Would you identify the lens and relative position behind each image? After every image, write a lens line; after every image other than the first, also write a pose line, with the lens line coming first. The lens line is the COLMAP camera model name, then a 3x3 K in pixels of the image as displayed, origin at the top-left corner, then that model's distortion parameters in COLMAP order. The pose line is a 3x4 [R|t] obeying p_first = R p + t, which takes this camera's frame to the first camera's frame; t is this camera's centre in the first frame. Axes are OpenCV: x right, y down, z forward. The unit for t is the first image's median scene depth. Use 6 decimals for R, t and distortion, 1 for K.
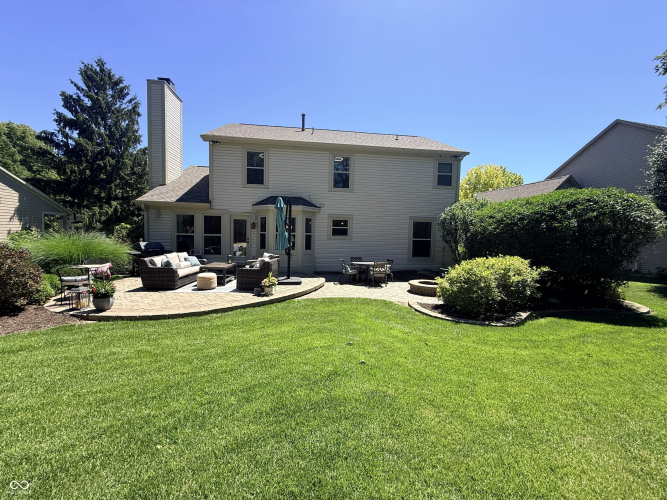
lens RADIAL K [[266.4, 0, 331.8], [0, 266.4, 249.5], [0, 0, 1]] dist [0.000357, 0.000138]
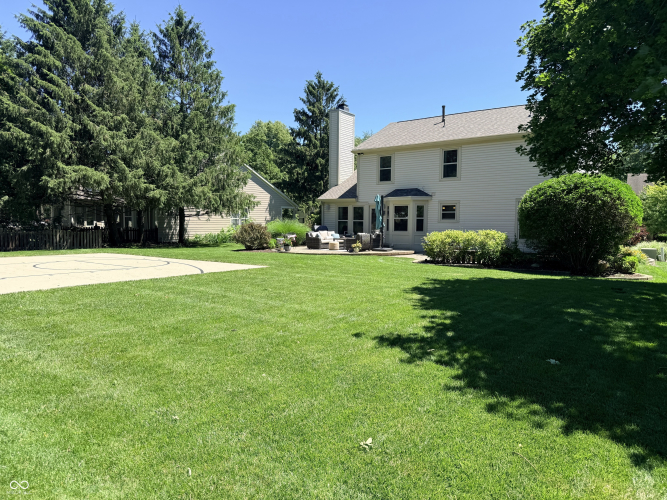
lens RADIAL K [[463.7, 0, 333.5], [0, 463.7, 250.0], [0, 0, 1]] dist [0.111494, -0.157867]
pose [[0.739646, 0.021936, -0.672639, 1.052768], [-0.024710, 0.999680, 0.005430, 0.084695], [0.672543, 0.012605, 0.739951, -0.842760]]
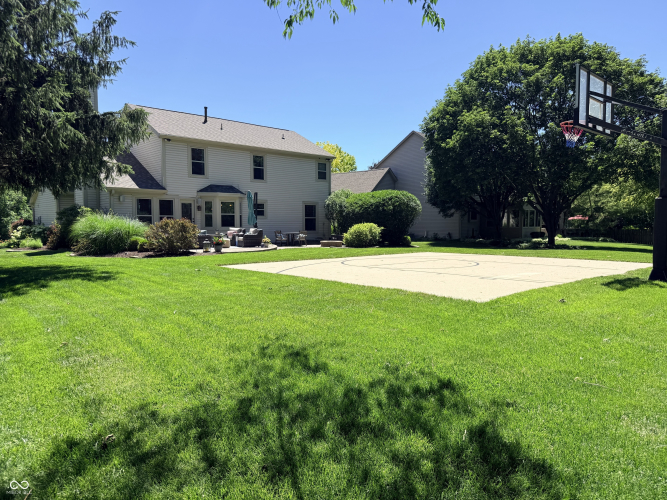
lens RADIAL K [[463.7, 0, 333.5], [0, 463.7, 250.0], [0, 0, 1]] dist [0.111494, -0.157867]
pose [[0.824499, -0.054617, 0.563221, -1.004667], [0.048011, 0.998494, 0.026543, 0.076552], [-0.563823, 0.005156, 0.825880, -1.144163]]
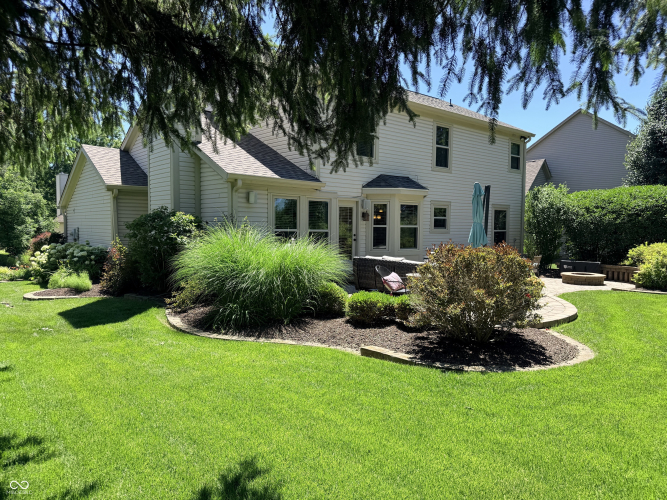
lens RADIAL K [[463.7, 0, 333.5], [0, 463.7, 250.0], [0, 0, 1]] dist [0.111494, -0.157867]
pose [[0.835475, -0.042635, 0.547872, -1.016237], [0.043024, 0.999000, 0.012132, -0.019001], [-0.547842, 0.013436, 0.836474, 0.032559]]
